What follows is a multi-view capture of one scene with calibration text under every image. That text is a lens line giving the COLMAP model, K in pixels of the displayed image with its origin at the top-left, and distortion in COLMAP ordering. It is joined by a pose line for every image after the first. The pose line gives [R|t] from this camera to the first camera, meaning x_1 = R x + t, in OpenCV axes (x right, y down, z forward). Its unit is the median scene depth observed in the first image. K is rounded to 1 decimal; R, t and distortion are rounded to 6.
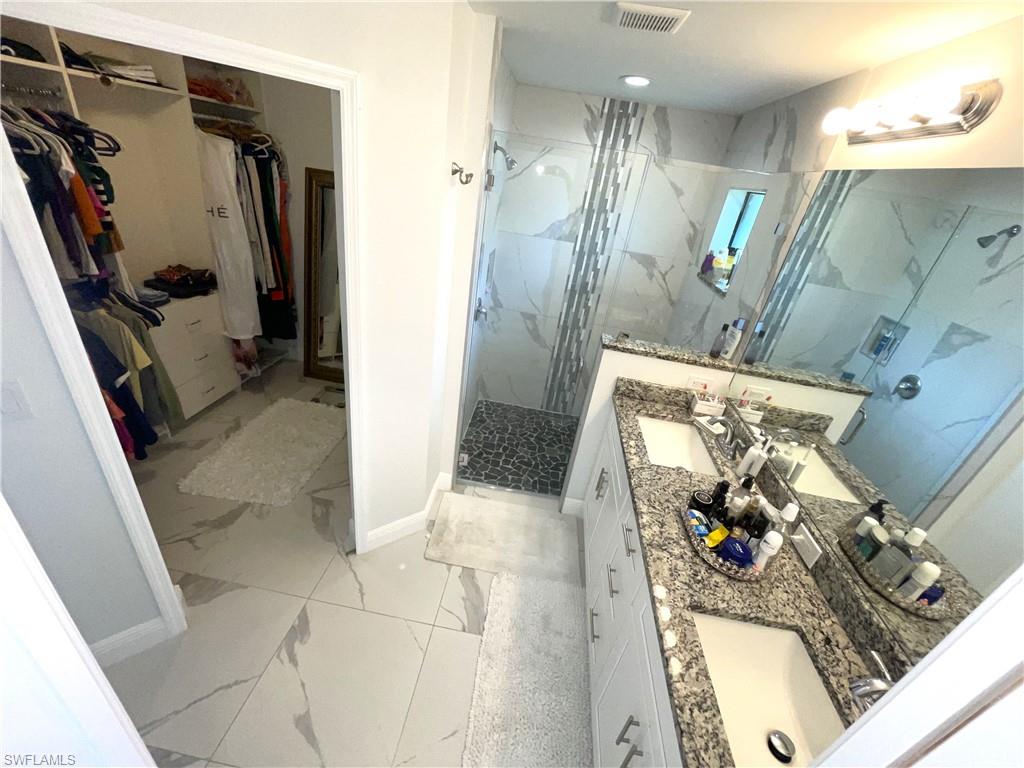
lens RADIAL K [[413.5, 0, 510.7], [0, 413.5, 384.1], [0, 0, 1]] dist [-0.001876, 0.000862]
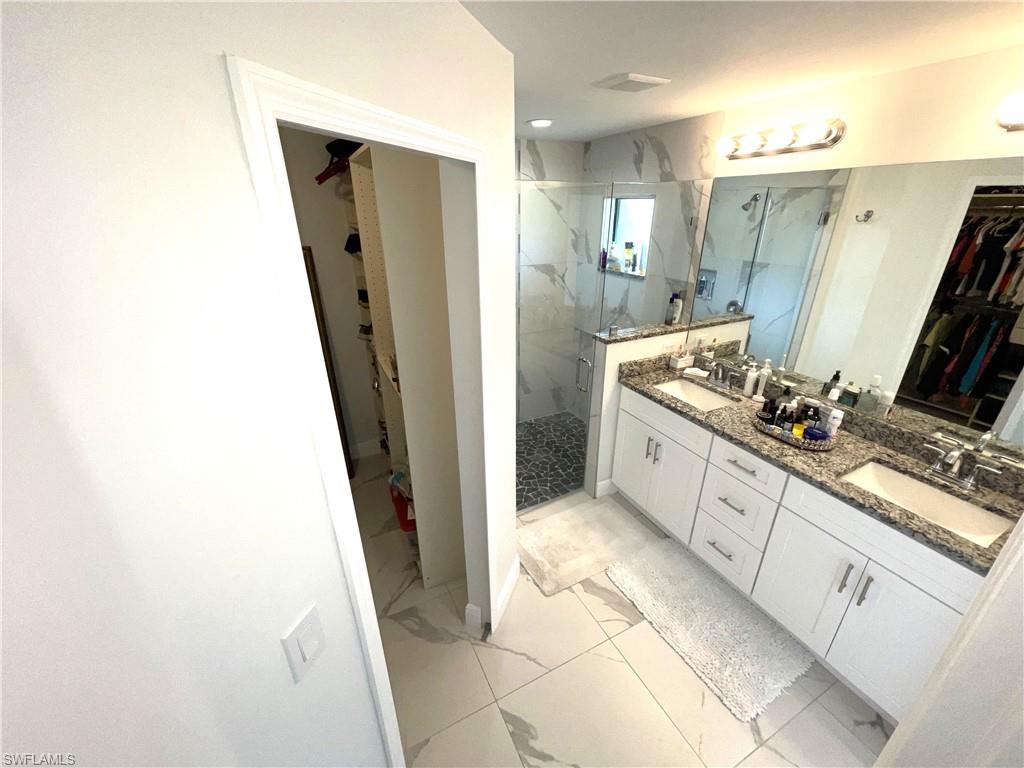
lens RADIAL K [[413.5, 0, 512.2], [0, 413.5, 384.4], [0, 0, 1]] dist [-0.001876, 0.000862]
pose [[0.820936, -0.349659, 0.451446, -0.572118], [0.367877, 0.928519, 0.050196, -0.140131], [-0.436727, 0.124869, 0.890885, 0.087951]]
